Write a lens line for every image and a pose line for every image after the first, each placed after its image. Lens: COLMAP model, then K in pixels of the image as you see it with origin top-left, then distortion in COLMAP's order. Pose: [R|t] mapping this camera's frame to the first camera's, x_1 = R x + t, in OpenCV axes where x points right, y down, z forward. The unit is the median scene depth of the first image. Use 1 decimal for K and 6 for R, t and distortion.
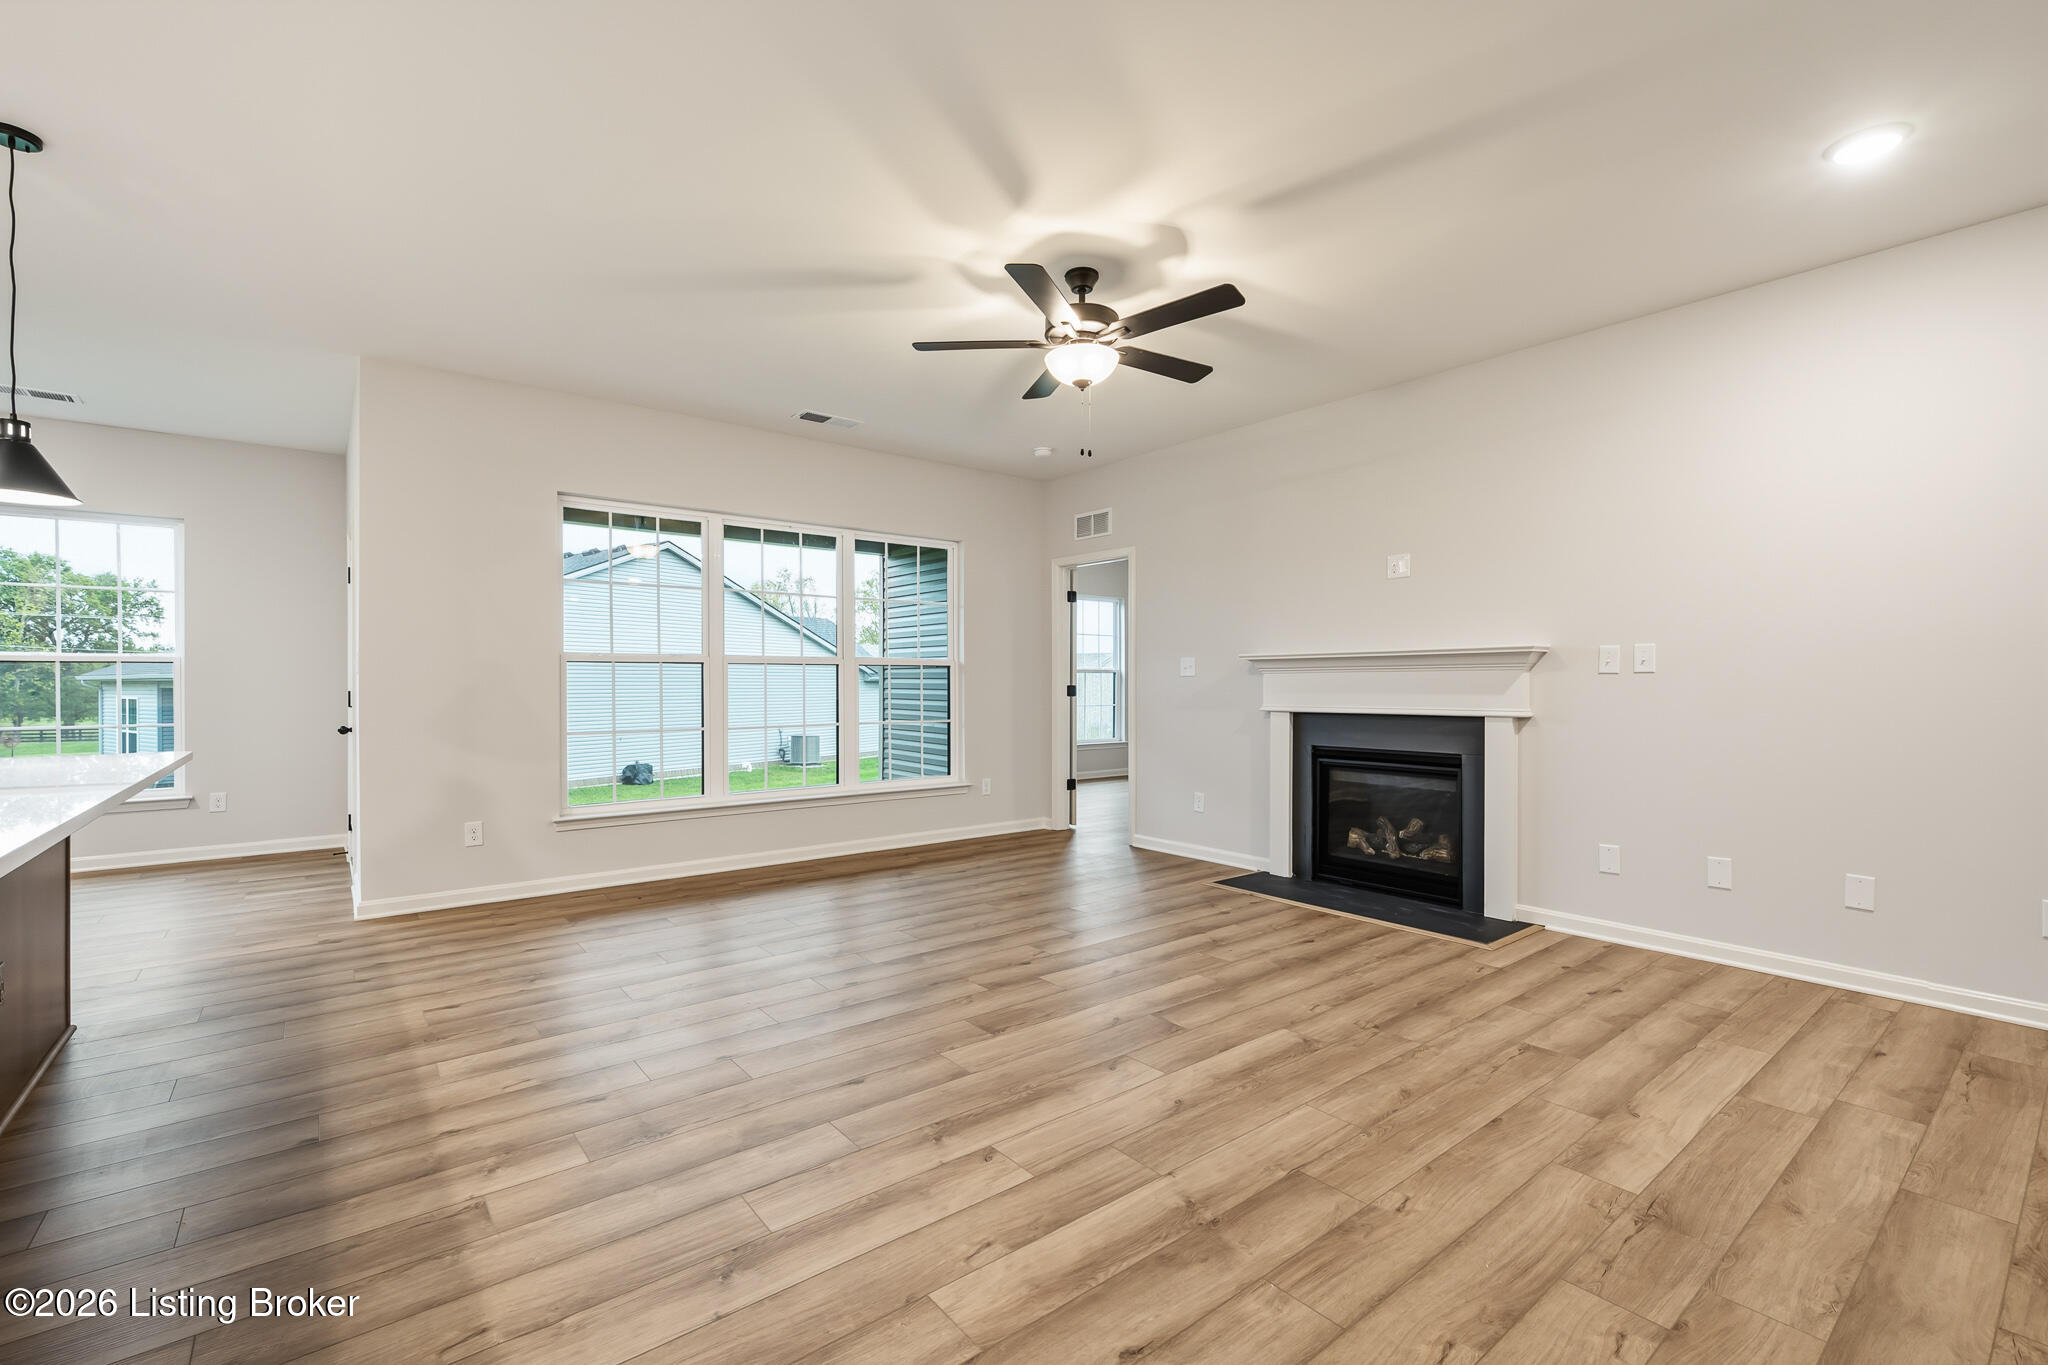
lens RADIAL K [[883.8, 0, 1018.0], [0, 883.8, 687.4], [0, 0, 1]] dist [0.000652, 0.000067]
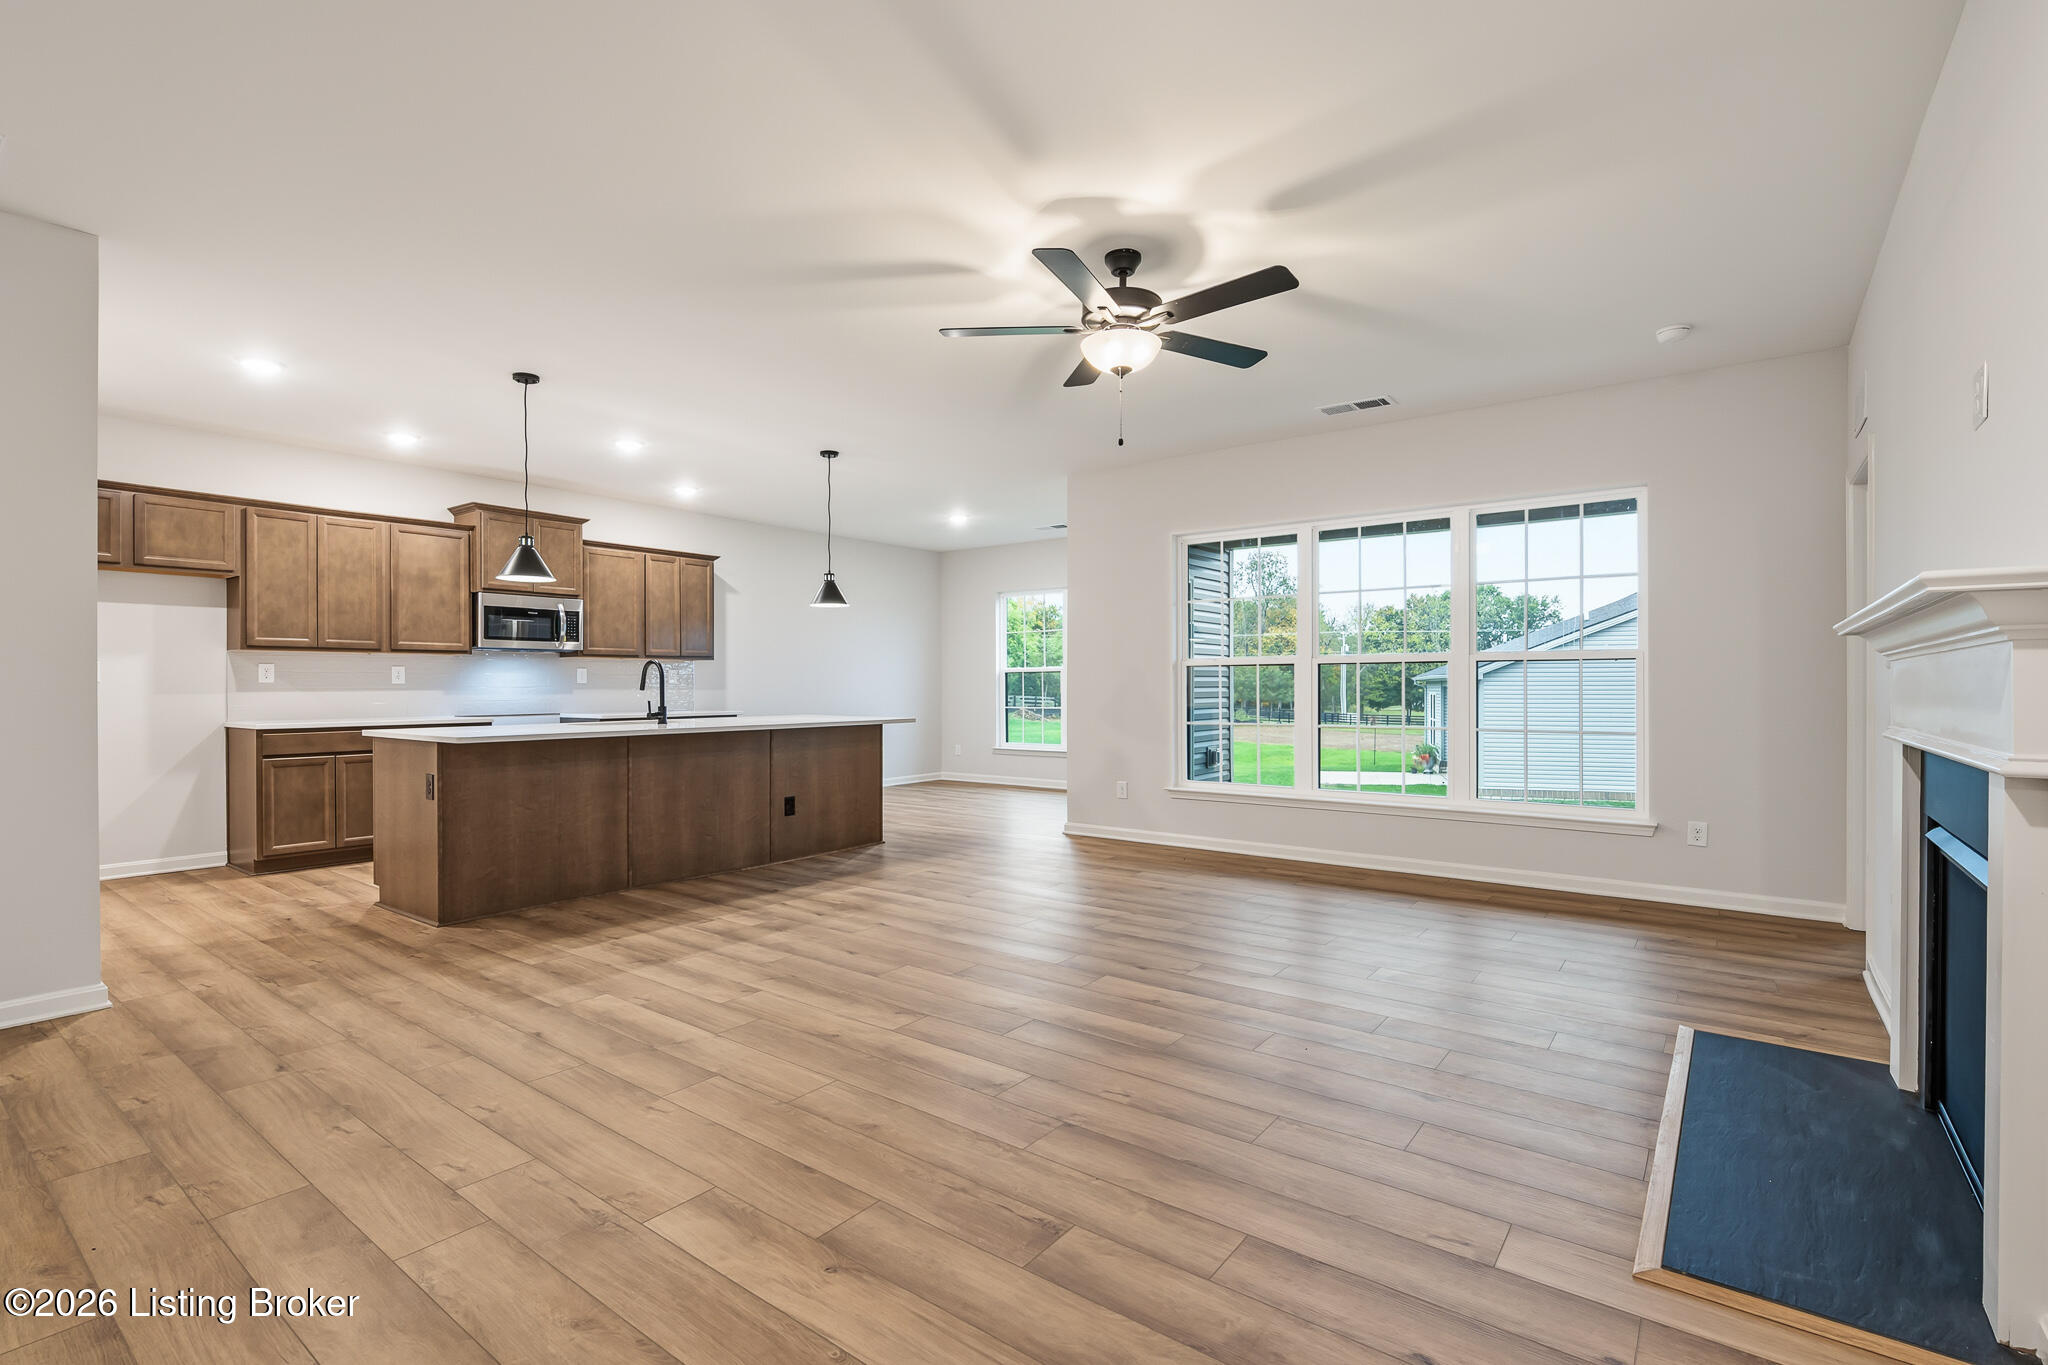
lens RADIAL K [[891.7, 0, 1017.6], [0, 891.7, 683.1], [0, 0, 1]] dist [0.019140, -0.000221]
pose [[0.267153, -0.001123, -0.963653, 0.785492], [0.000308, 0.999999, -0.001080, -0.002313], [0.963654, -0.000008, 0.267153, 0.509143]]
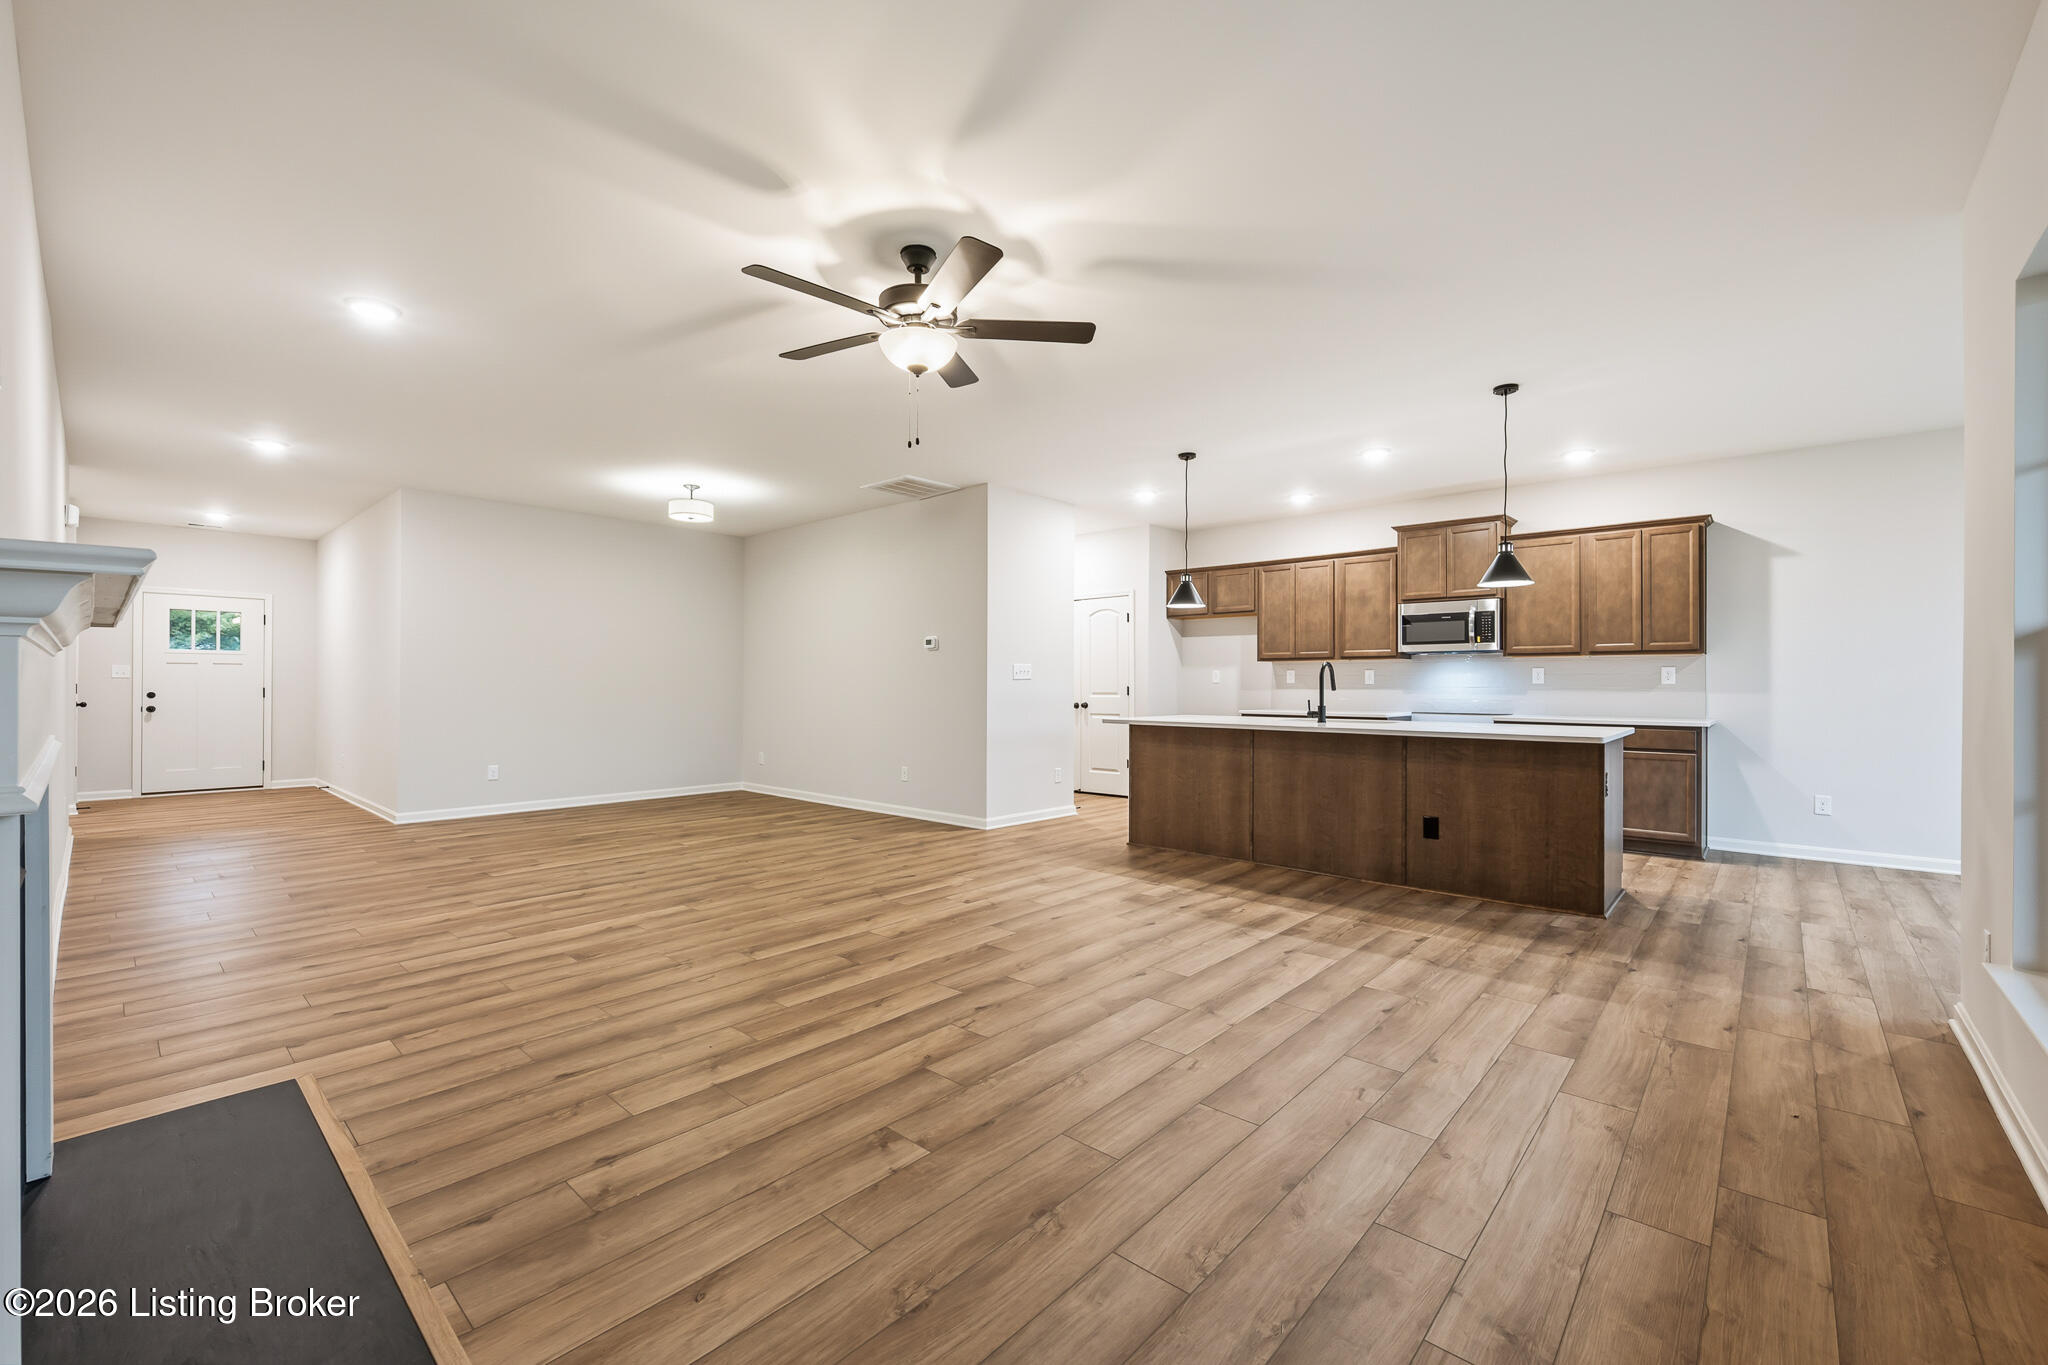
lens RADIAL K [[838.2, 0, 1017.4], [0, 838.2, 682.7], [0, 0, 1]] dist [0.000720, -0.000128]
pose [[-0.986702, -0.001809, -0.162527, 0.089342], [-0.002121, 0.999996, 0.001745, -0.006614], [0.162523, 0.002067, -0.986703, 1.507949]]
